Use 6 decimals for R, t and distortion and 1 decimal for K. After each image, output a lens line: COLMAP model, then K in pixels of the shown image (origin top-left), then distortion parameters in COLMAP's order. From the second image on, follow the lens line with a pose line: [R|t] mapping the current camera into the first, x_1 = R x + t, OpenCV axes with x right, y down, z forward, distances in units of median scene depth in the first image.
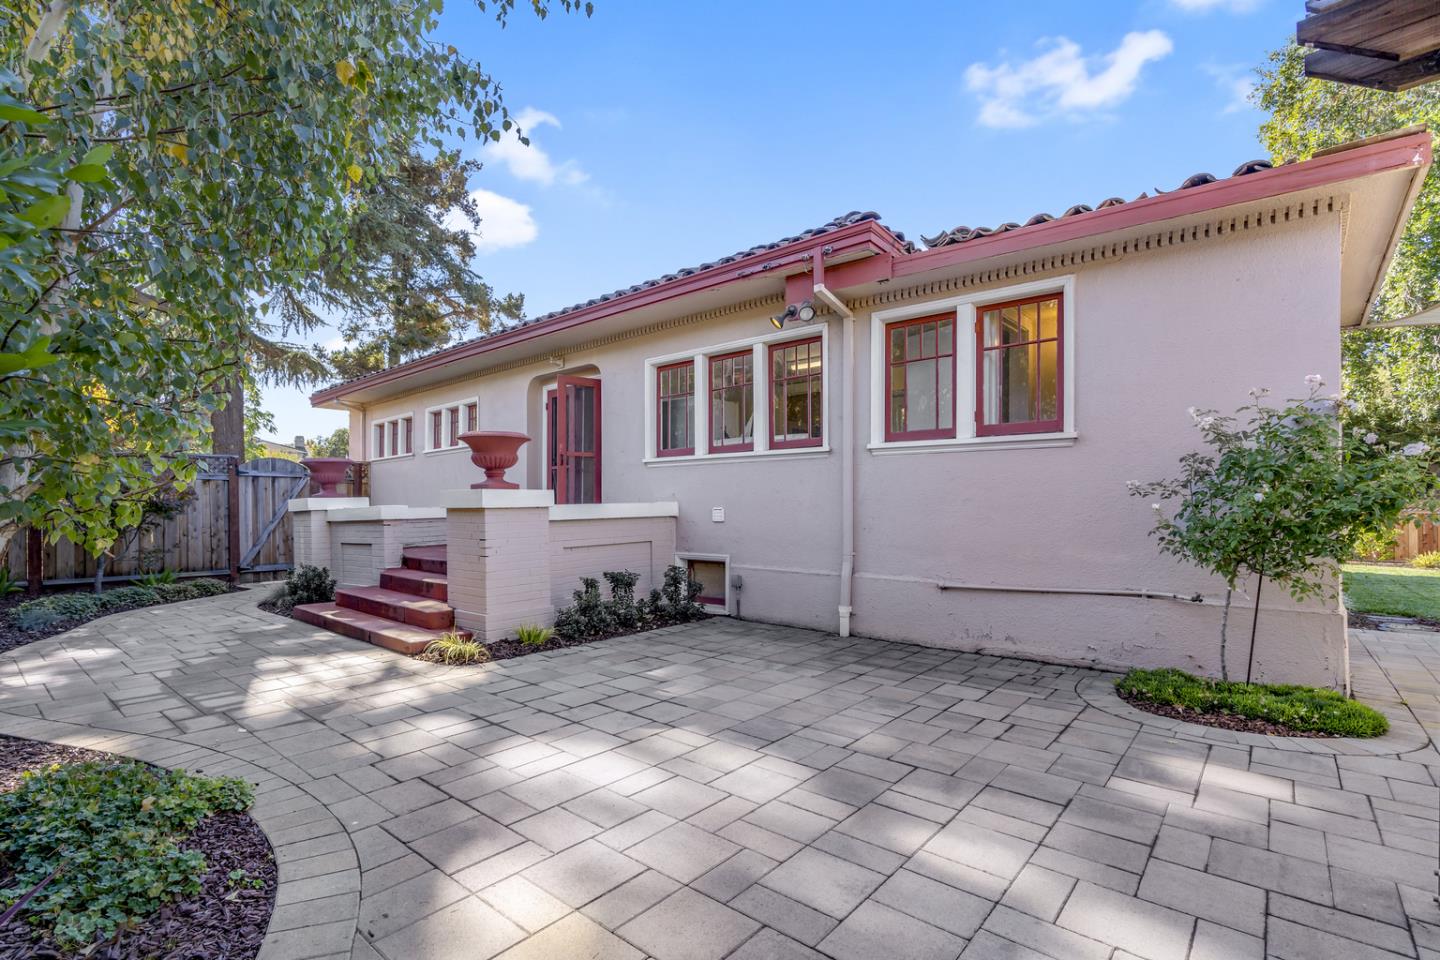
lens RADIAL K [[669.1, 0, 702.1], [0, 669.1, 510.0], [0, 0, 1]] dist [-0.009198, 0.003553]
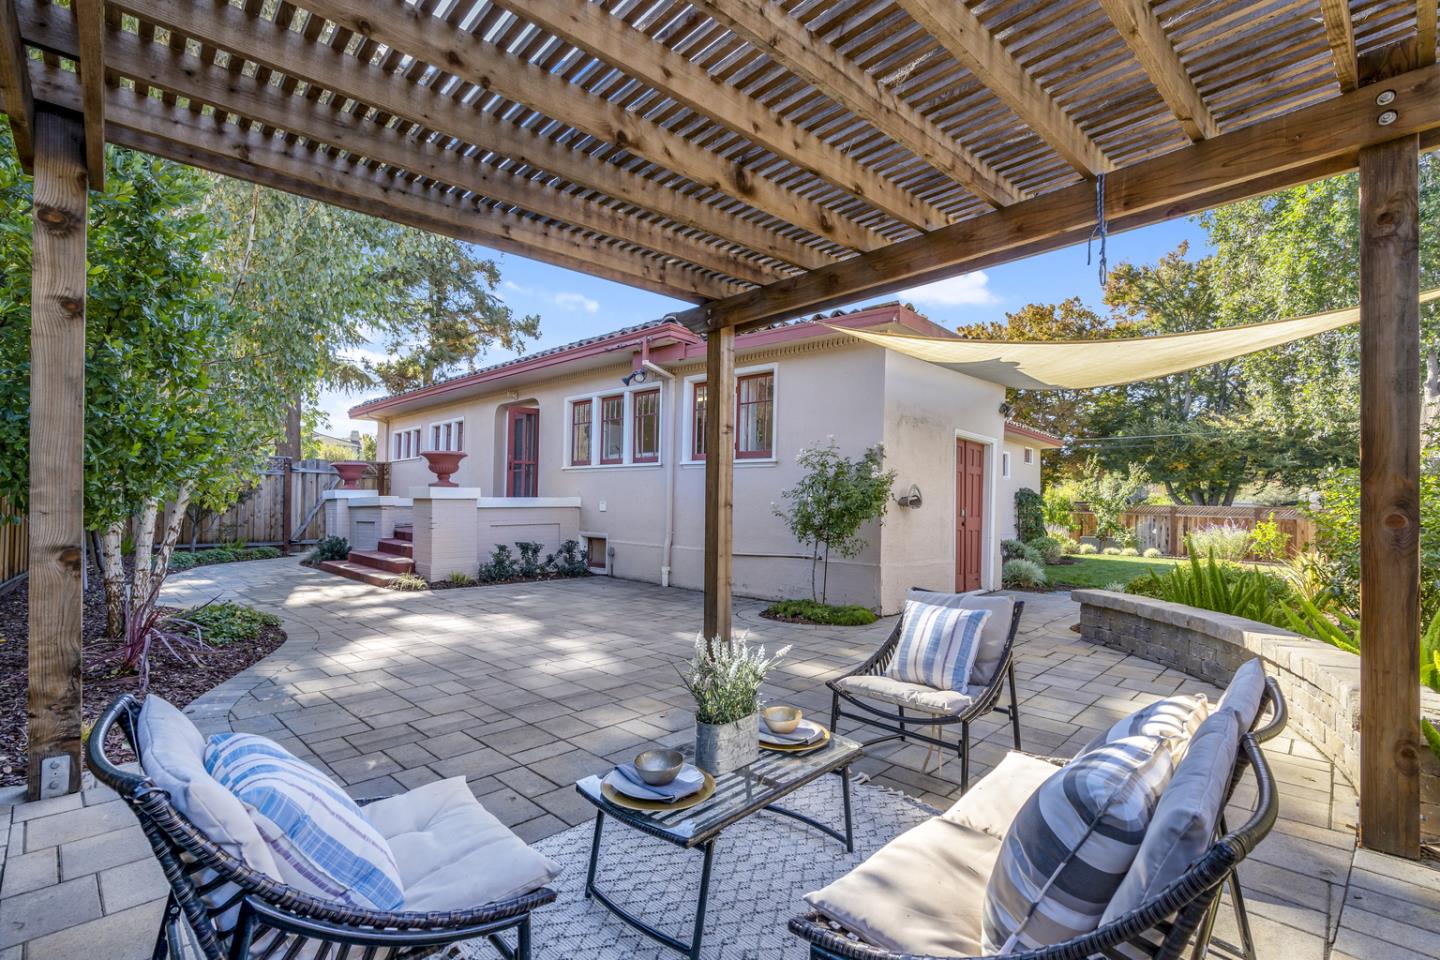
lens RADIAL K [[669.1, 0, 710.4], [0, 669.1, 495.5], [0, 0, 1]] dist [-0.009198, 0.003553]
pose [[0.998281, 0.017713, -0.055872, 0.263826], [-0.018664, 0.999689, -0.016544, 0.002690], [0.055561, 0.017559, 0.998301, -0.348685]]
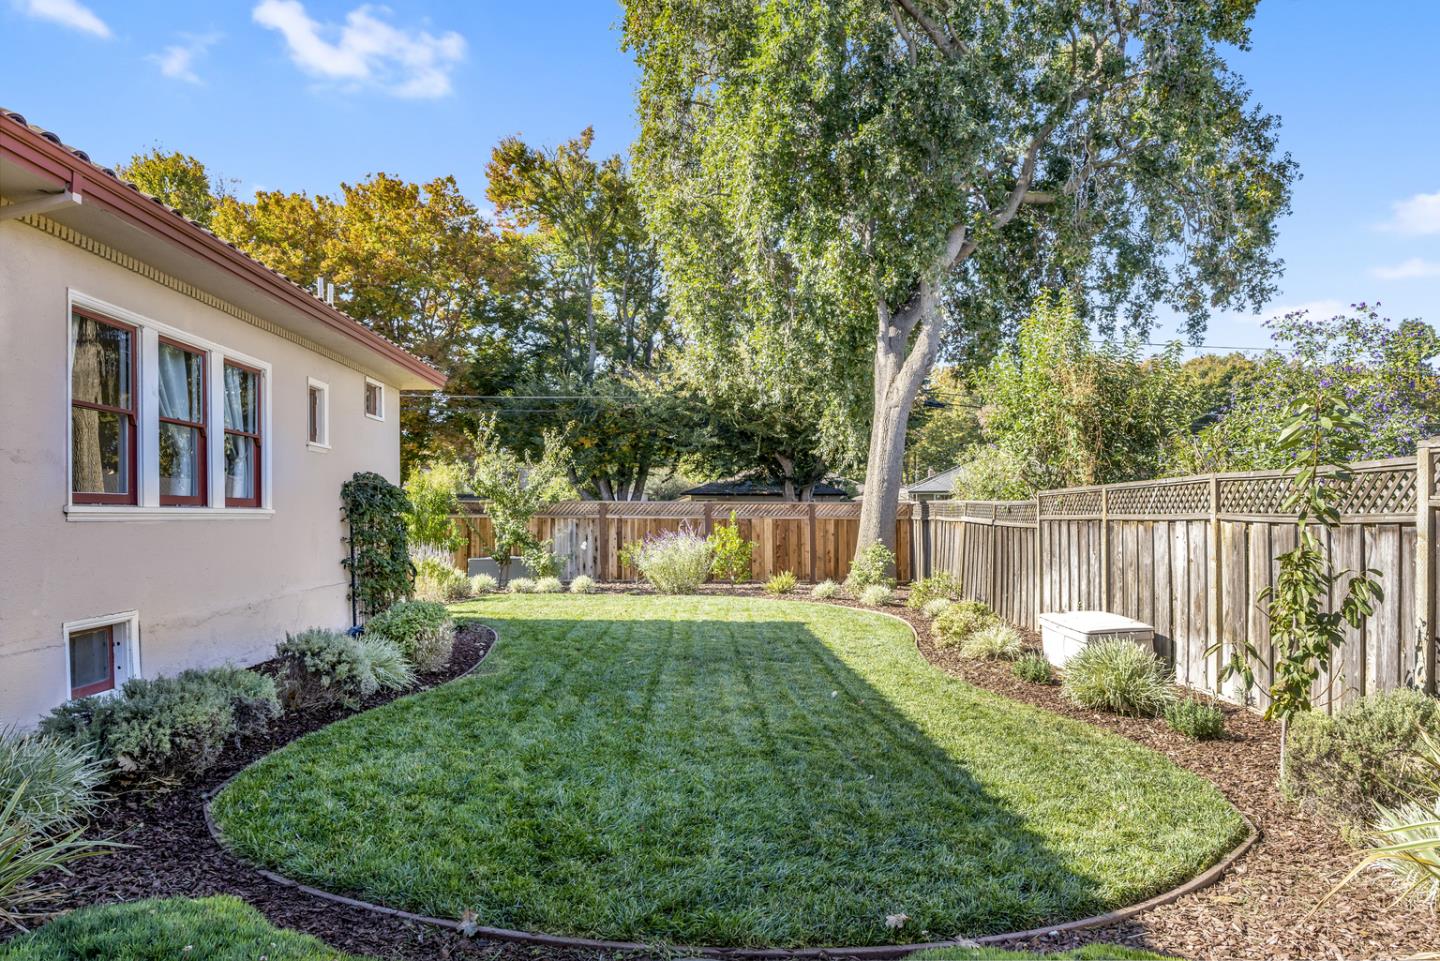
lens RADIAL K [[871.7, 0, 713.7], [0, 871.7, 490.4], [0, 0, 1]] dist [0.001026, 0.000556]
pose [[0.731836, 0.005429, 0.681459, 0.668113], [0.004894, 0.999901, -0.013221, -0.032280], [-0.681463, 0.013011, 0.731737, 0.604851]]
